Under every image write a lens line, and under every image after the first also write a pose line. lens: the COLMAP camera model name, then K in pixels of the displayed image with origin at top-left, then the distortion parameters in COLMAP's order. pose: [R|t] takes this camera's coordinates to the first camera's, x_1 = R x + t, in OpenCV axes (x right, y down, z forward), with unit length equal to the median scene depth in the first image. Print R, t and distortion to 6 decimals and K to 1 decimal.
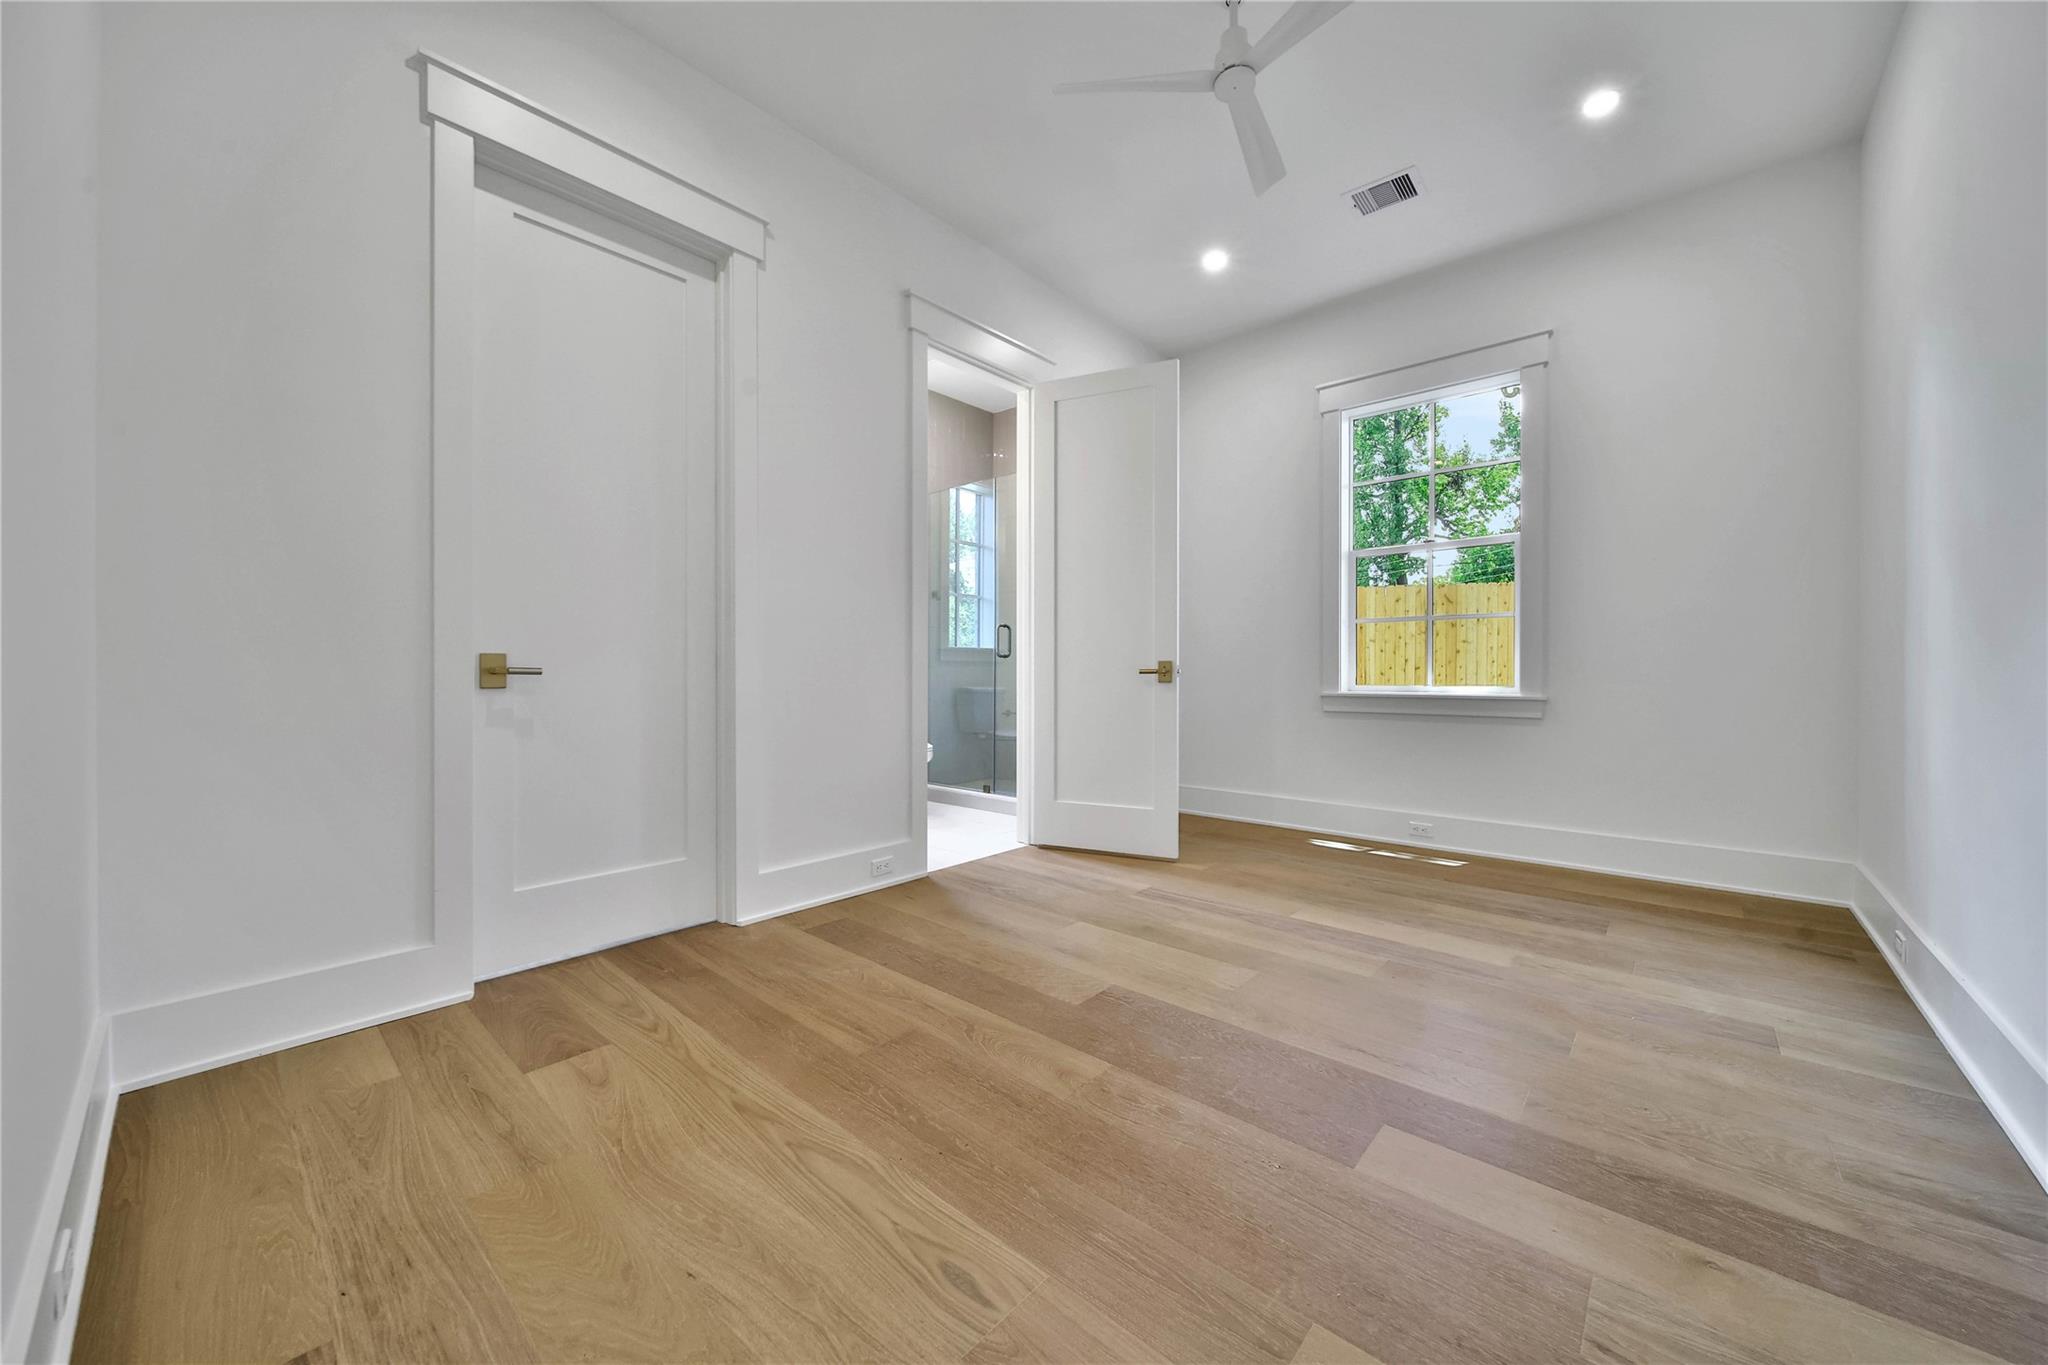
lens RADIAL K [[737.9, 0, 1021.3], [0, 737.9, 679.8], [0, 0, 1]] dist [-0.000242, 0.000009]
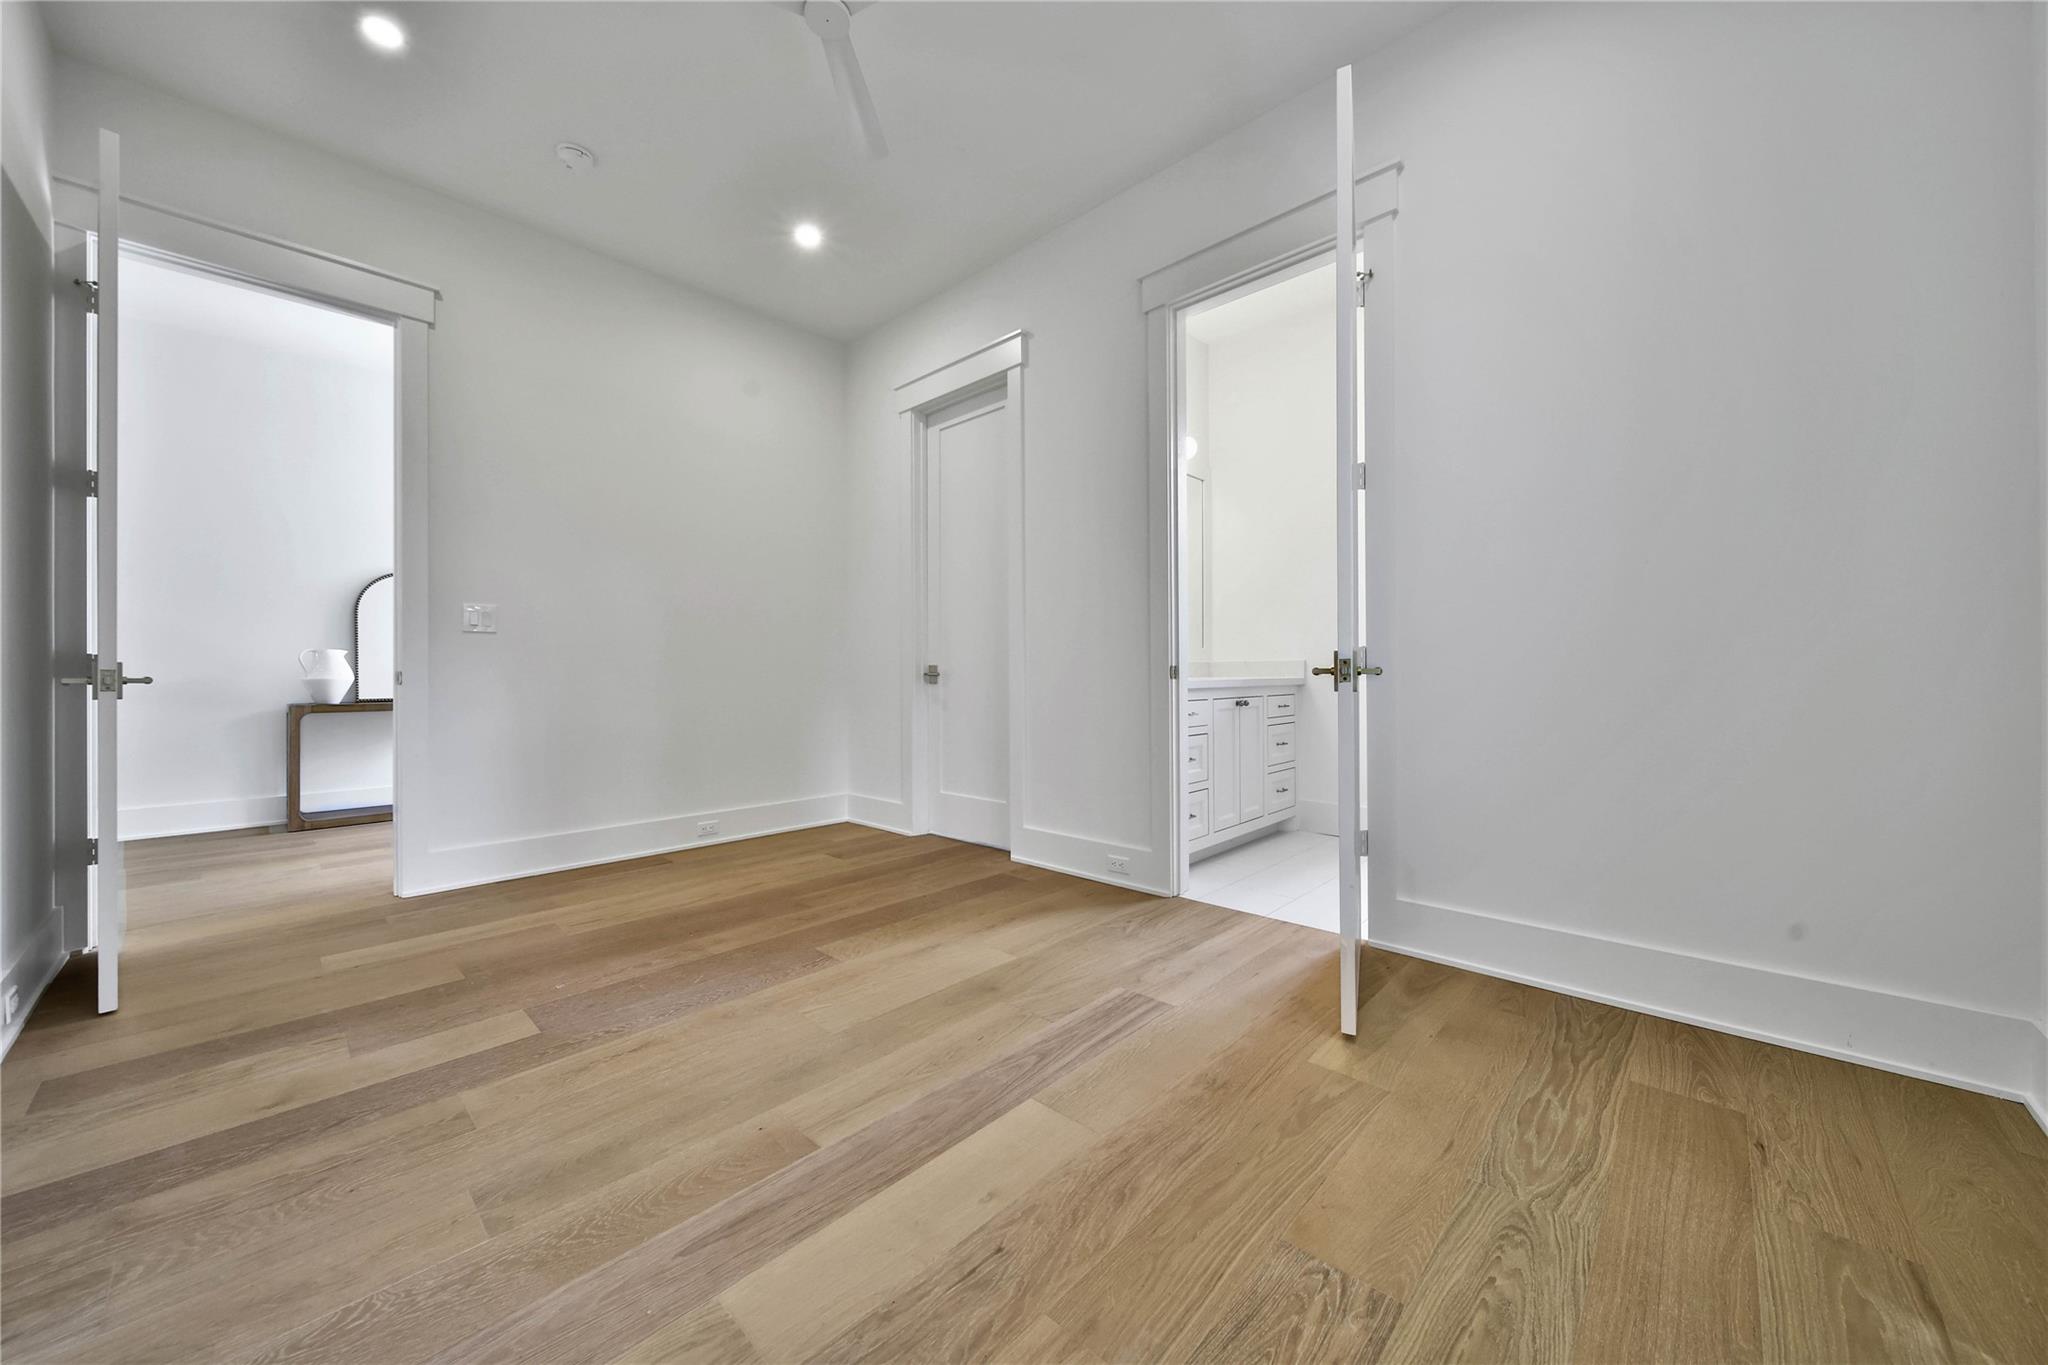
lens RADIAL K [[737.9, 0, 1019.1], [0, 737.9, 679.7], [0, 0, 1]] dist [-0.000242, 0.000009]
pose [[-0.034128, 0.004565, -0.999407, 1.102690], [-0.004984, 0.999976, 0.004738, -0.008138], [0.999405, 0.005143, -0.034105, 1.188469]]
